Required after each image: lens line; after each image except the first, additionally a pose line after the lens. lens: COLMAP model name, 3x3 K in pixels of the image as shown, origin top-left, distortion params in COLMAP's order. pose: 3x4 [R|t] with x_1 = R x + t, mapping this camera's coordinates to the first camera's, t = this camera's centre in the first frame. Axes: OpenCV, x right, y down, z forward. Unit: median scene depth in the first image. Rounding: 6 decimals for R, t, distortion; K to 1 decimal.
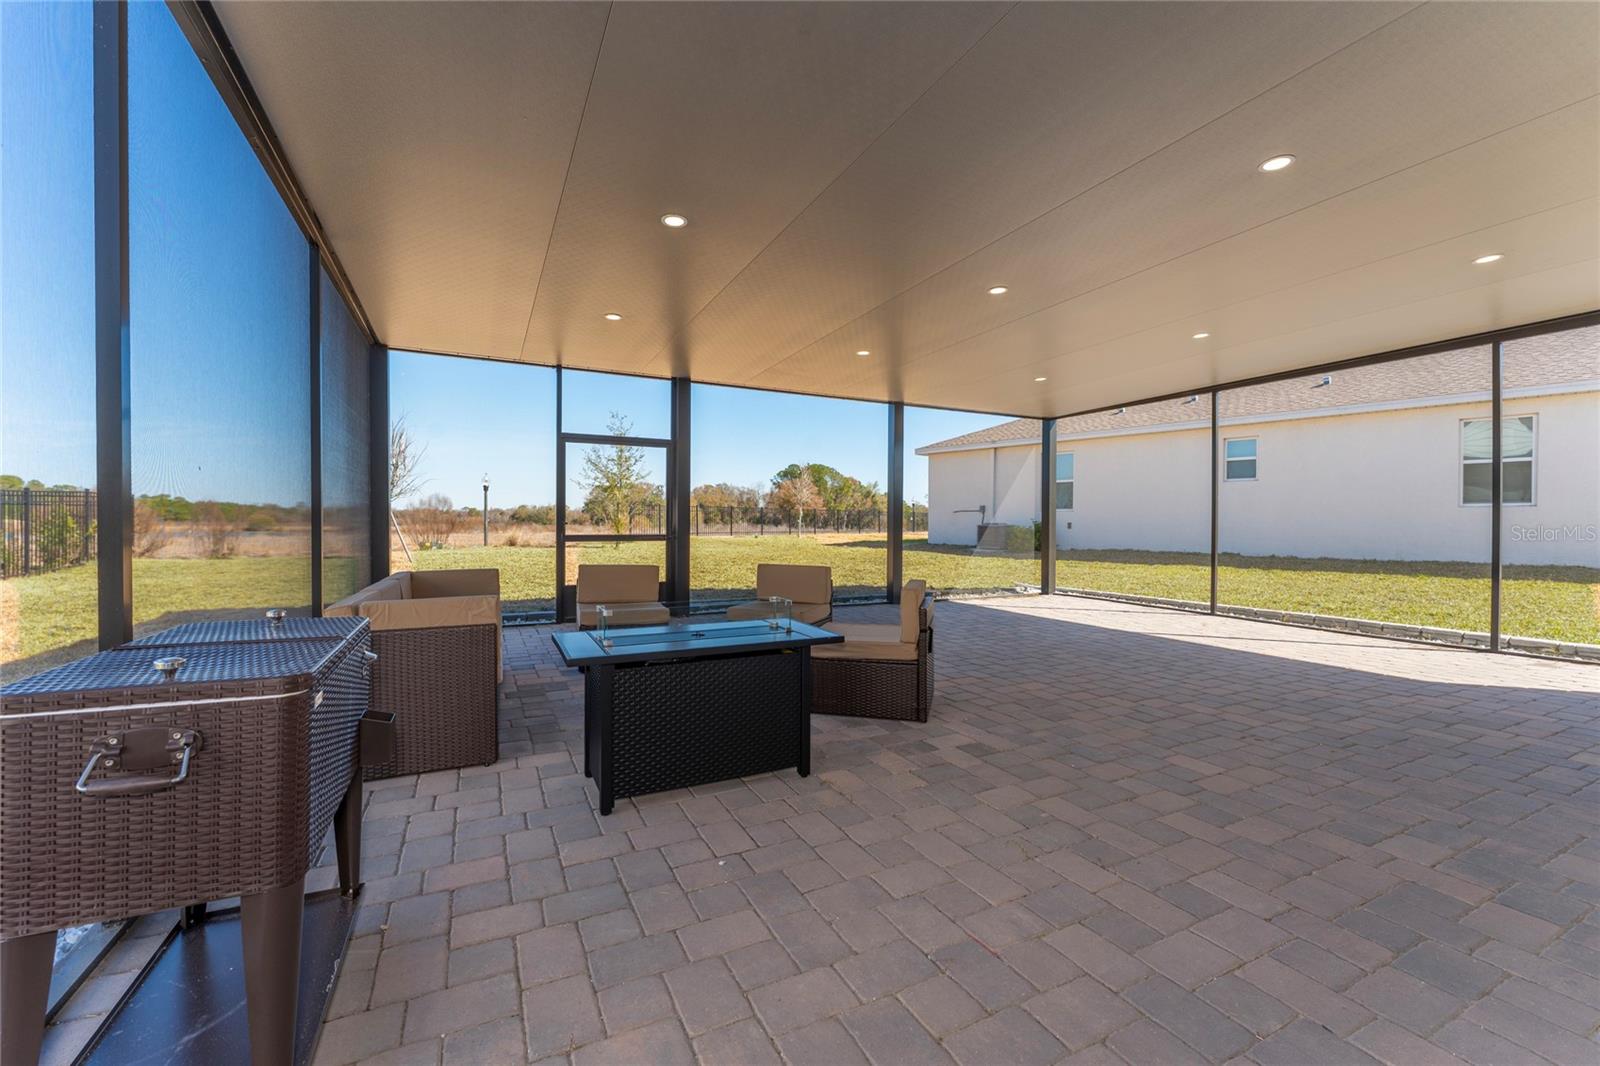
lens RADIAL K [[636.2, 0, 800.0], [0, 636.2, 533.0], [0, 0, 1]] dist [0.002621, 0.000179]
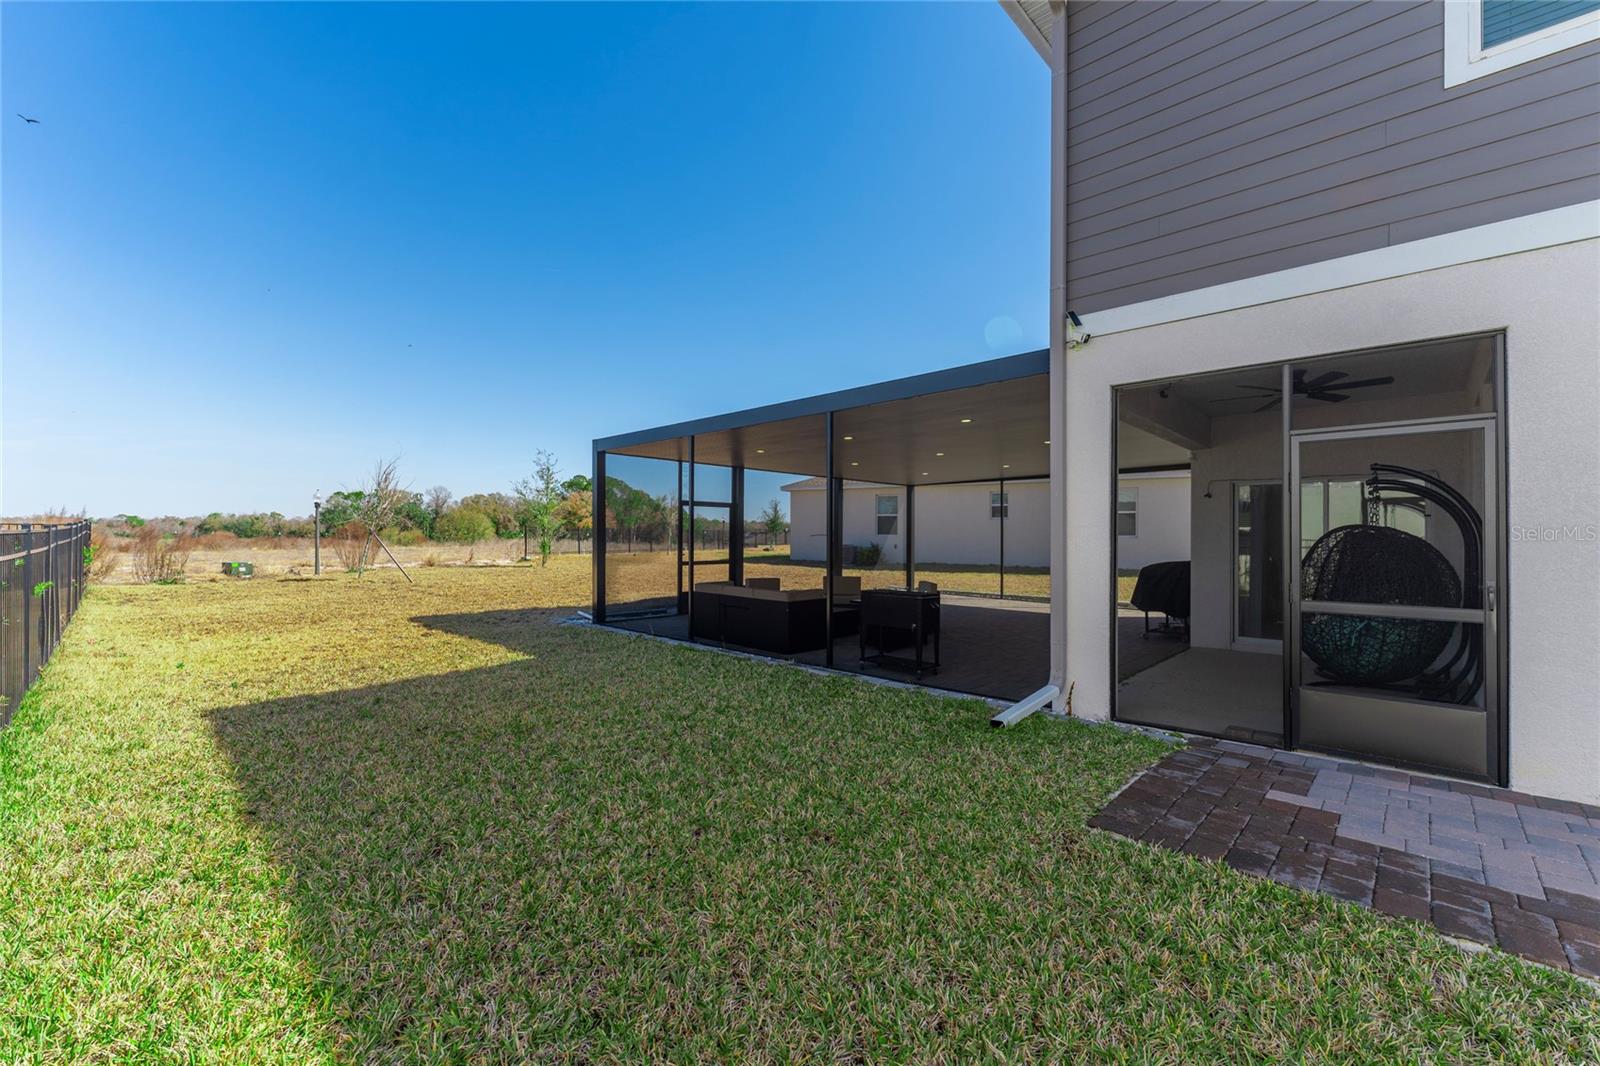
lens RADIAL K [[636.2, 0, 800.0], [0, 636.2, 533.0], [0, 0, 1]] dist [0.002621, 0.000179]
pose [[0.940442, 0.002304, 0.339946, -0.342180], [0.004060, 0.999830, -0.018009, -0.021967], [-0.339930, 0.018317, 0.940272, -0.352657]]
